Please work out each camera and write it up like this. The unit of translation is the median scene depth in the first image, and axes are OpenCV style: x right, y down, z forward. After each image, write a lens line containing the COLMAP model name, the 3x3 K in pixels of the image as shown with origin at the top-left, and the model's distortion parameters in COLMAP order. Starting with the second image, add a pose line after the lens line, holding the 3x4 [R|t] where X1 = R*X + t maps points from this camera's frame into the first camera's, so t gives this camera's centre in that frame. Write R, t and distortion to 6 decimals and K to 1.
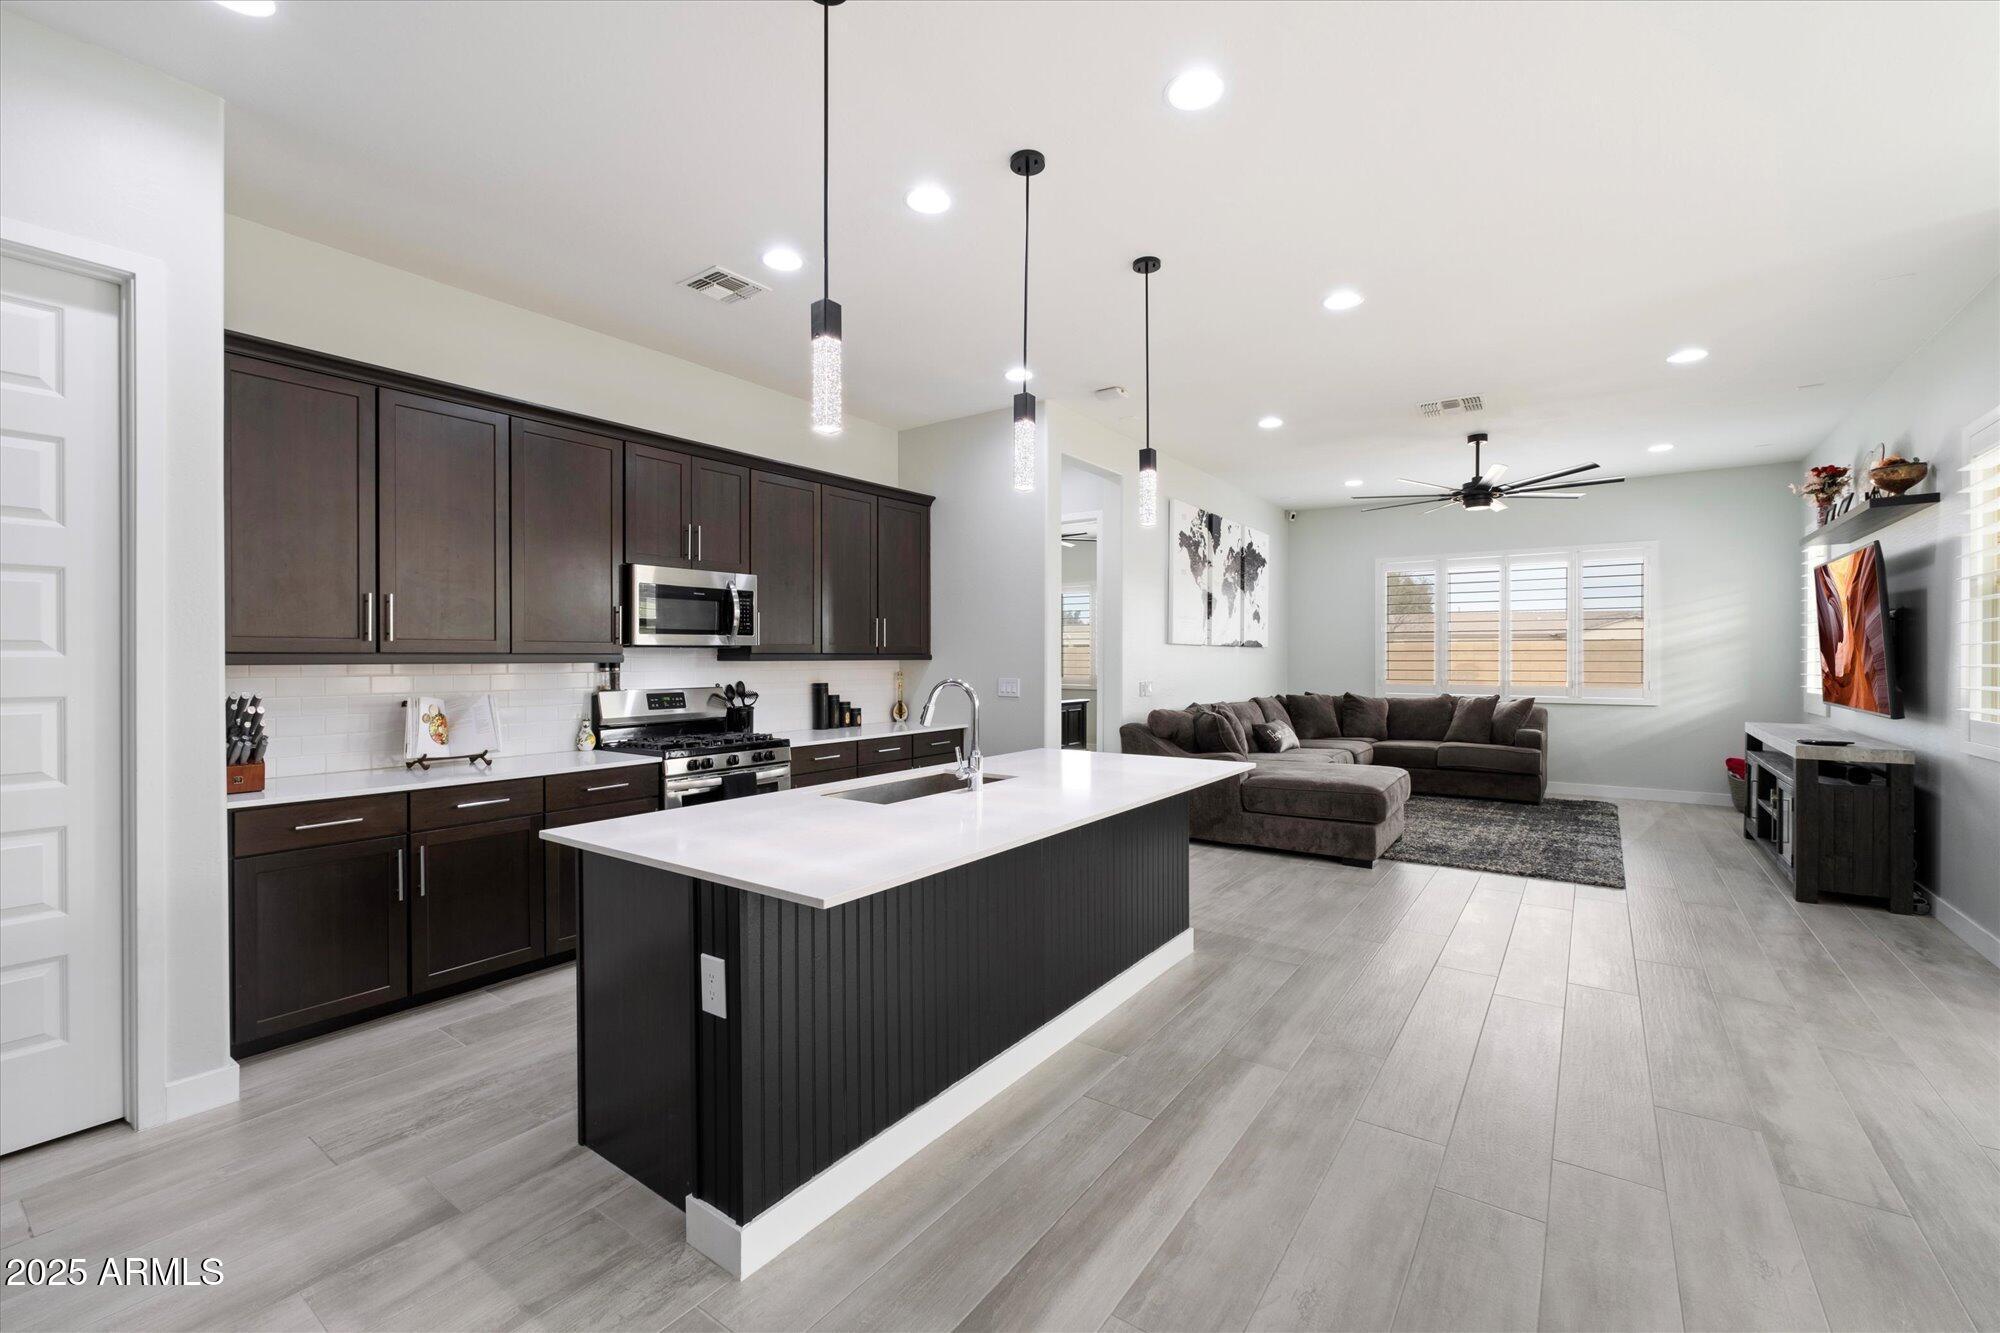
lens RADIAL K [[835.8, 0, 1004.3], [0, 835.8, 663.3], [0, 0, 1]] dist [-0.001340, 0.000031]
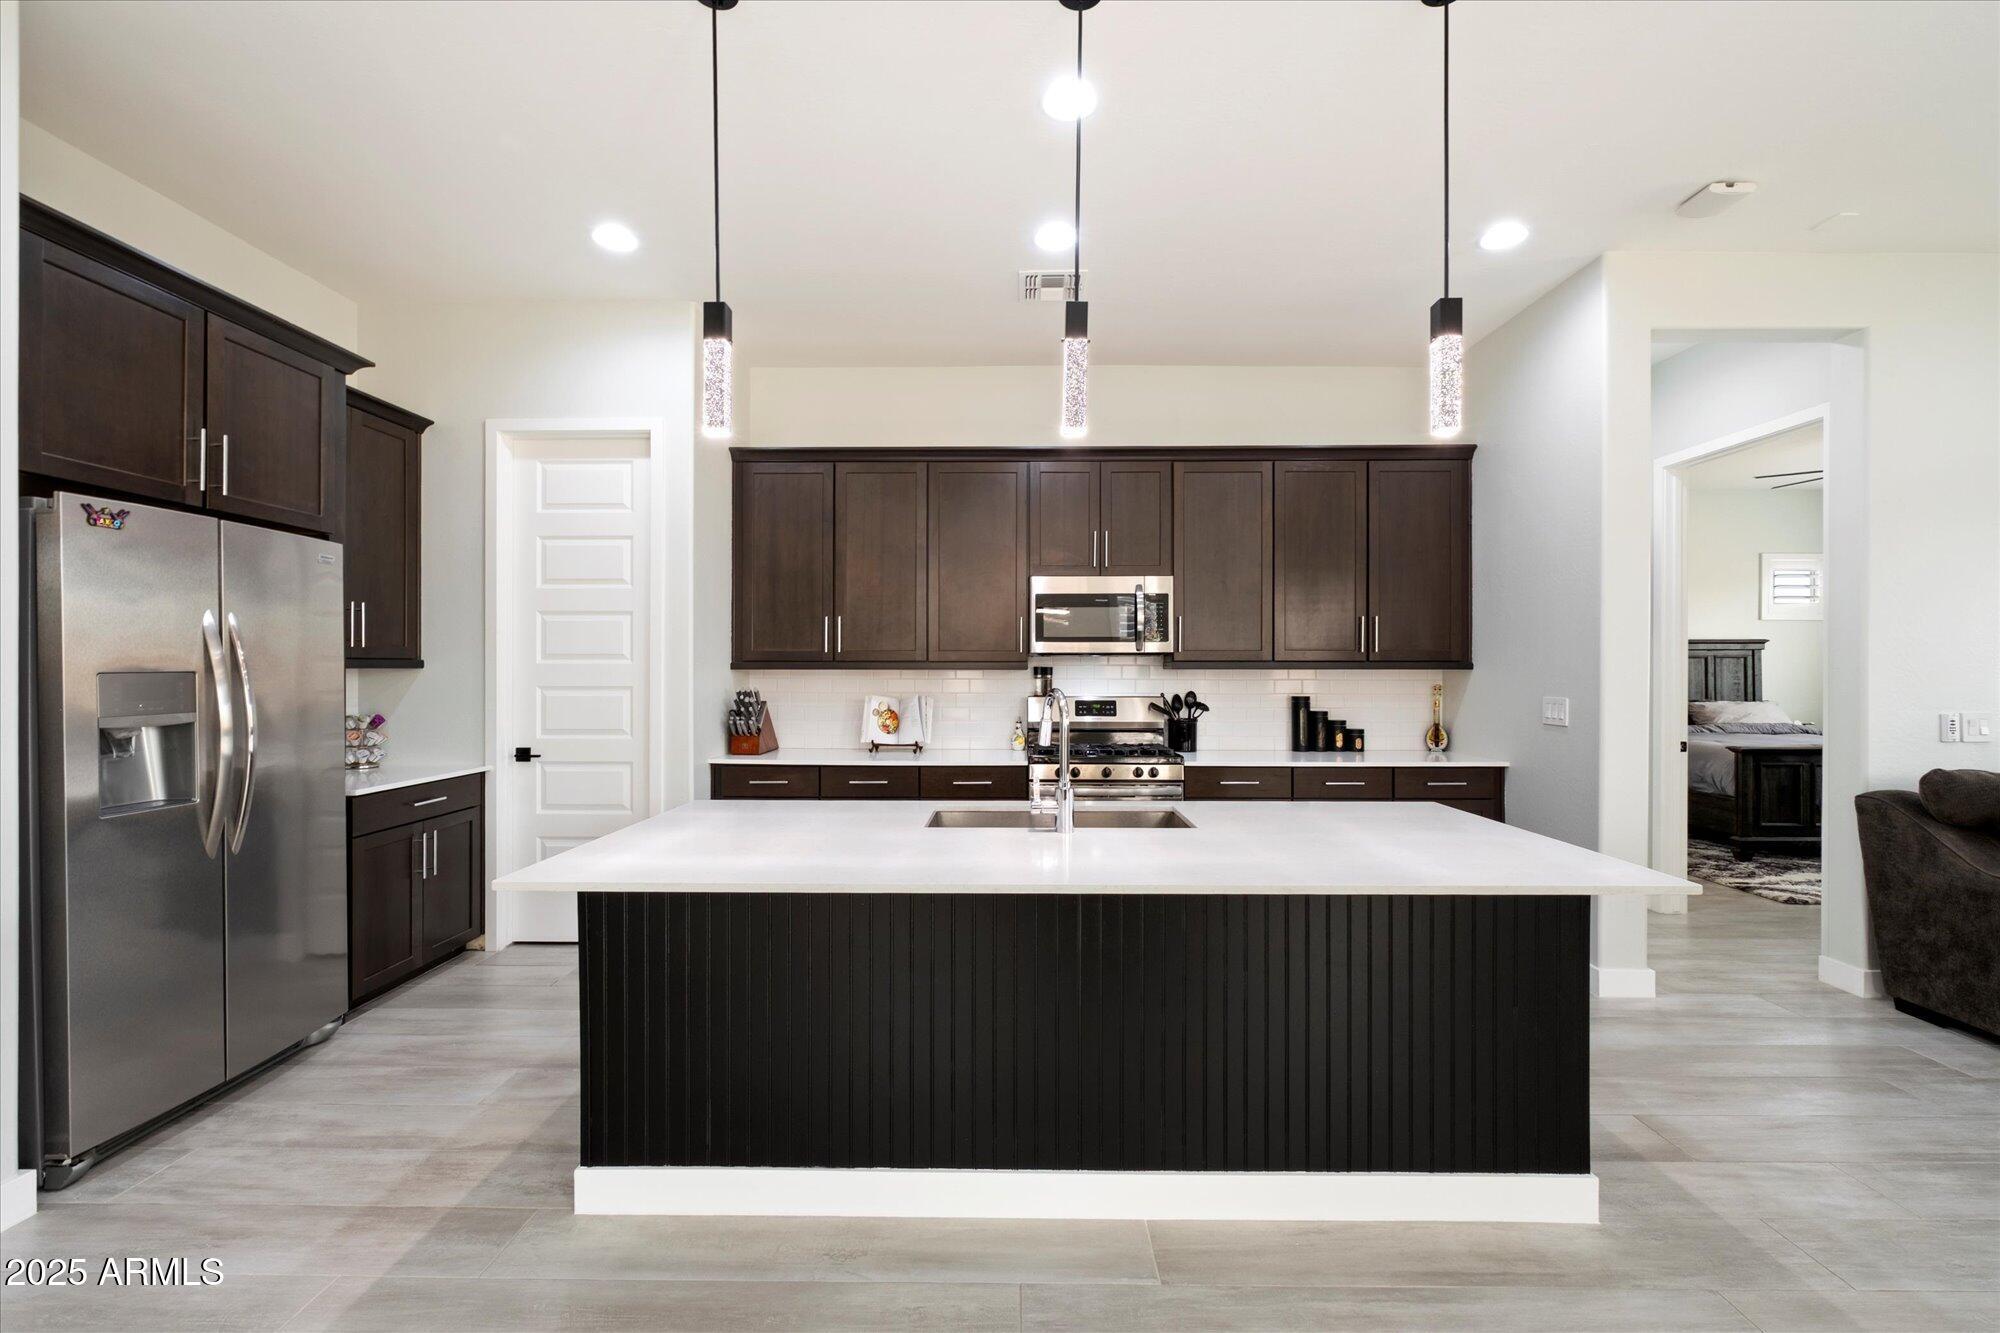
lens RADIAL K [[843.6, 0, 1005.9], [0, 843.6, 674.0], [0, 0, 1]] dist [-0.000784, 0.000088]
pose [[0.569016, 0.008046, -0.822287, 0.340671], [-0.007901, 0.999959, 0.004317, -0.000196], [0.822289, 0.004041, 0.569056, 0.297072]]
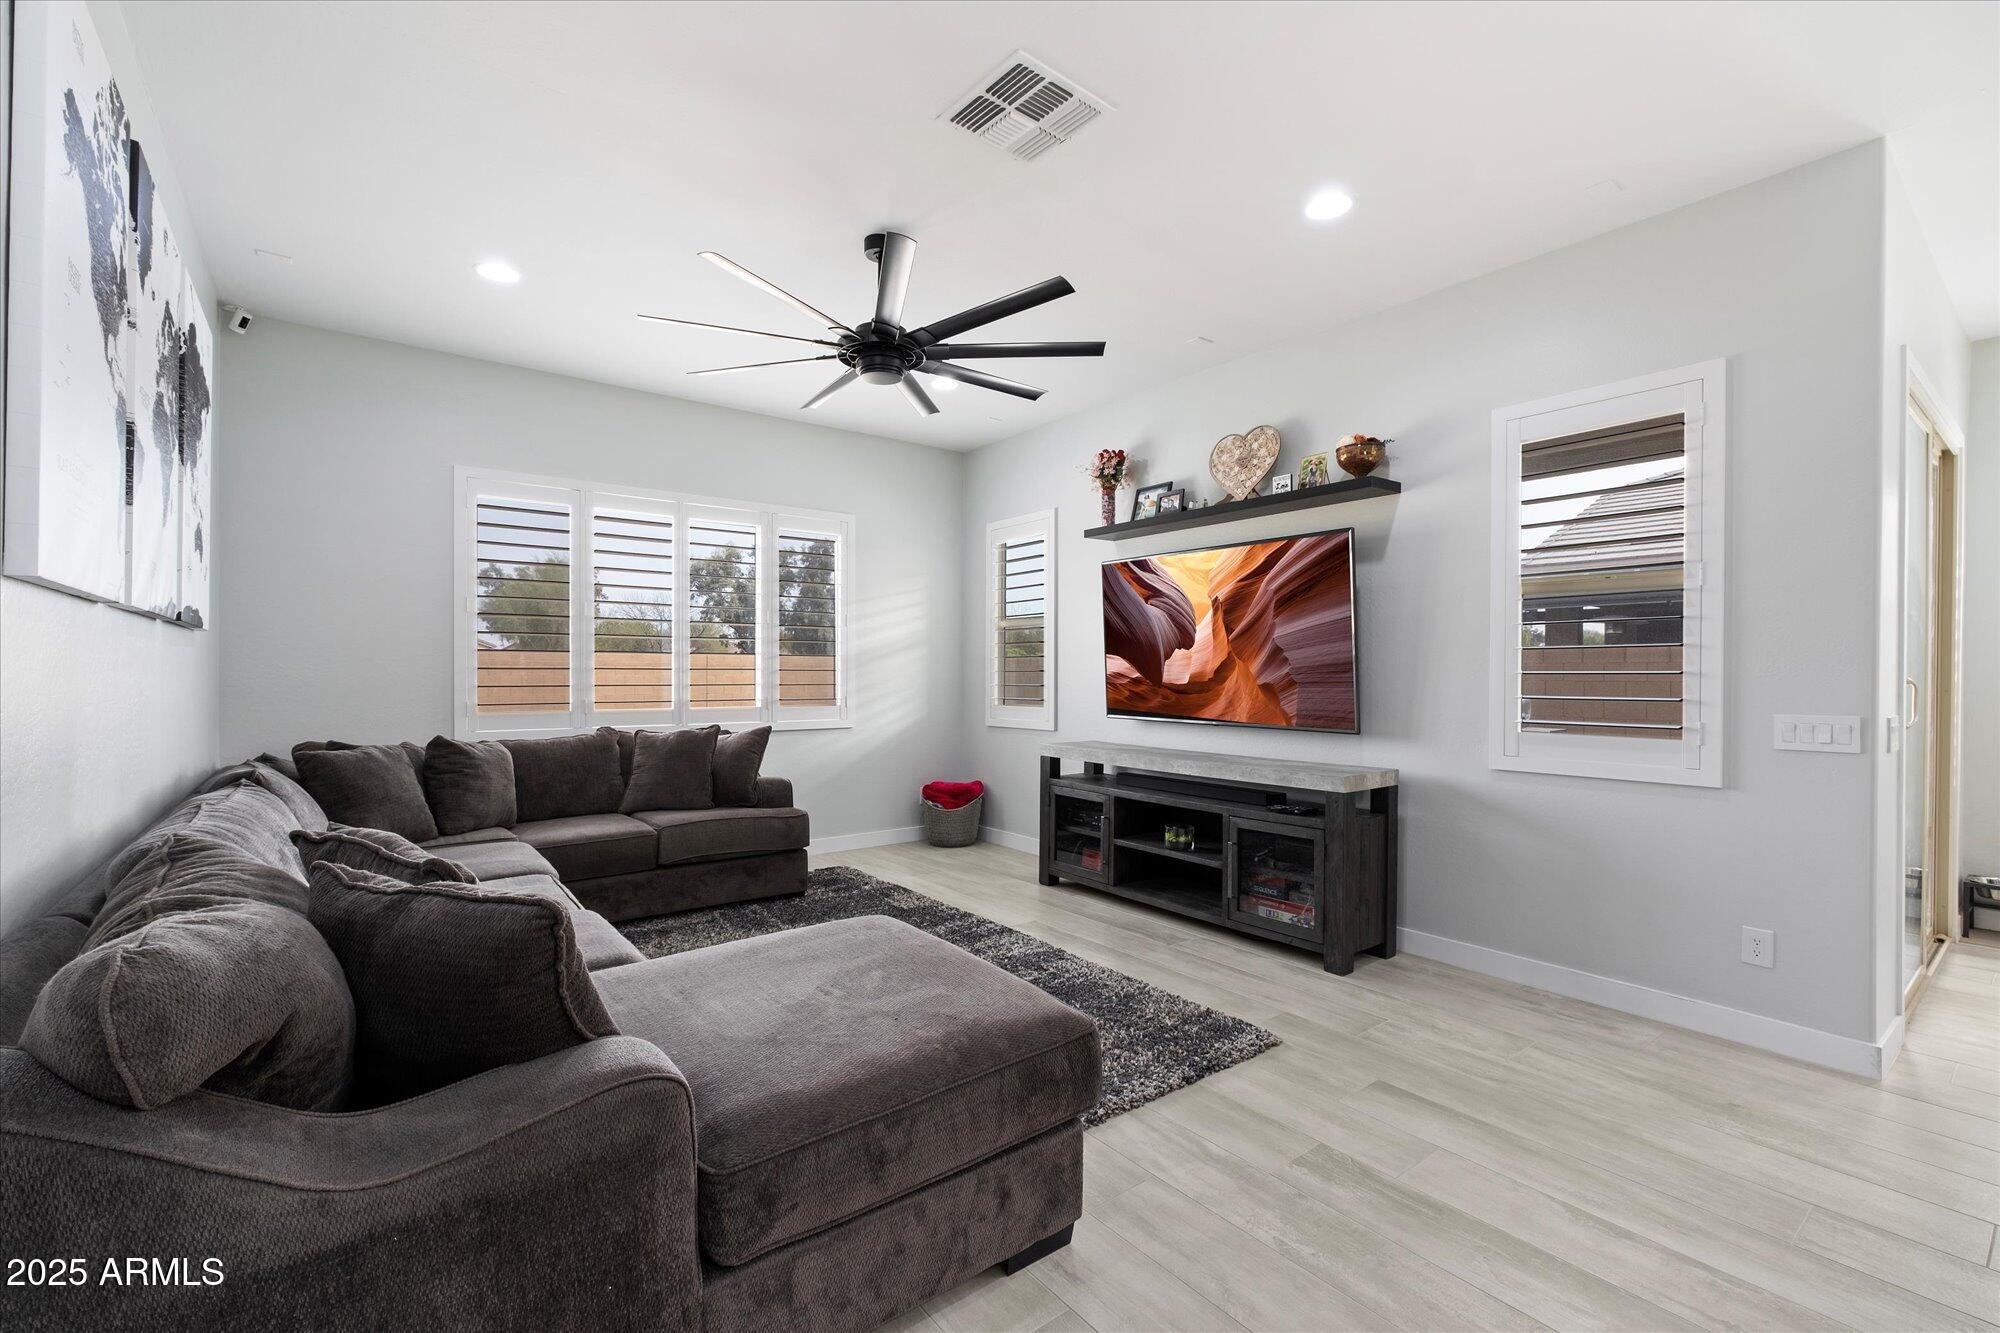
lens RADIAL K [[851.7, 0, 1003.4], [0, 851.7, 672.9], [0, 0, 1]] dist [-0.001901, -0.000320]
pose [[0.289938, 0.001488, 0.957044, 0.089954], [0.002495, 0.999994, -0.002311, 0.003619], [-0.957042, 0.003058, 0.289933, 0.969711]]
